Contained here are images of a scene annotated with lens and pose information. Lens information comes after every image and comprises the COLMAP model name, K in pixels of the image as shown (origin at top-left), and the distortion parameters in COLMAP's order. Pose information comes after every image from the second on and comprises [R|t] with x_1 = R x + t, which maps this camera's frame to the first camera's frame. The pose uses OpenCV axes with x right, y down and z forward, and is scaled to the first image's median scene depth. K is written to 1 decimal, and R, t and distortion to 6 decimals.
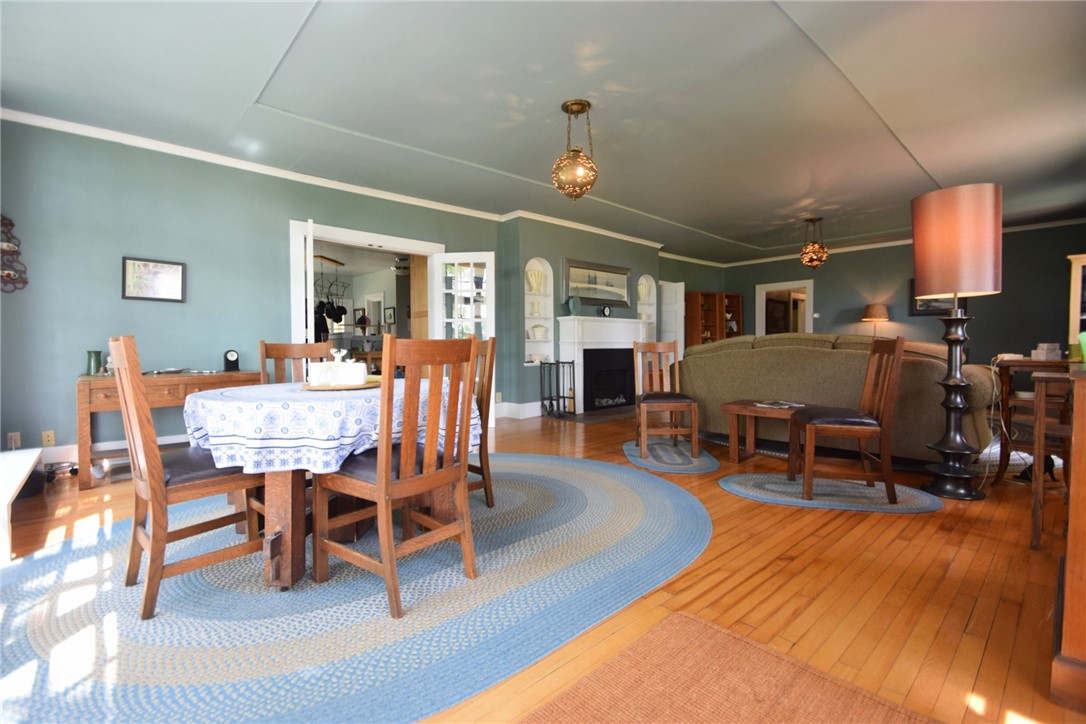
lens RADIAL K [[475.3, 0, 538.0], [0, 475.3, 357.2], [0, 0, 1]] dist [0.003383, -0.011883]
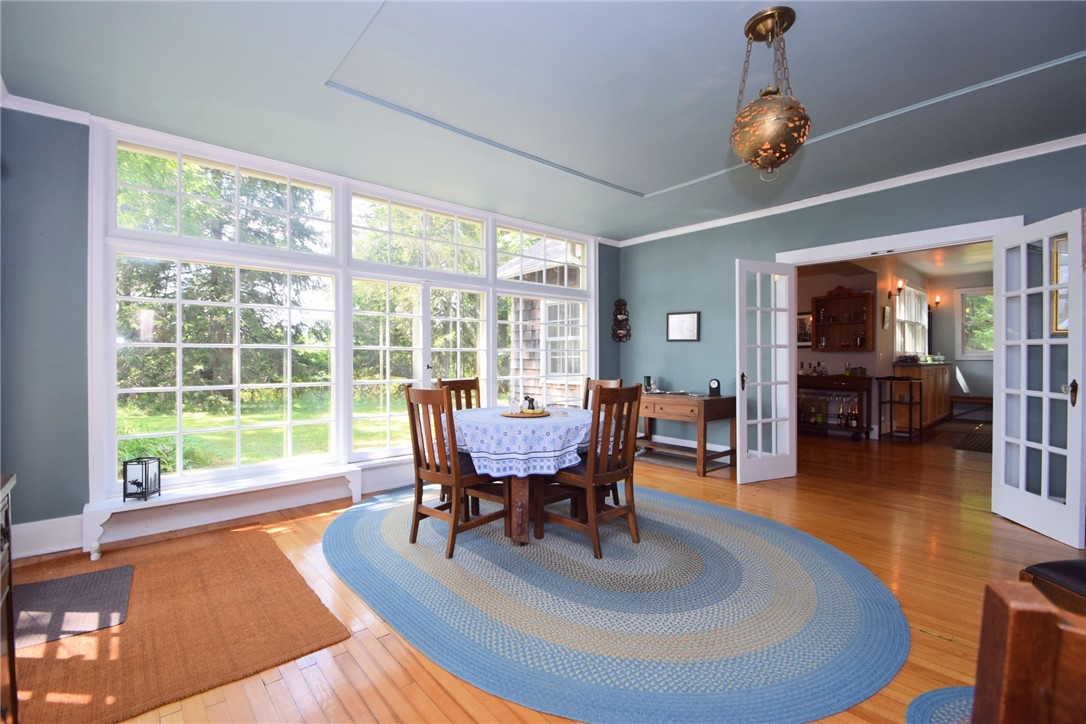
lens RADIAL K [[475.3, 0, 538.0], [0, 475.3, 357.2], [0, 0, 1]] dist [0.003383, -0.011883]
pose [[-0.015242, 0.001725, -0.999882, 0.683883], [-0.021873, 0.999759, 0.002058, -0.076185], [0.999645, 0.021901, -0.015200, 0.685504]]
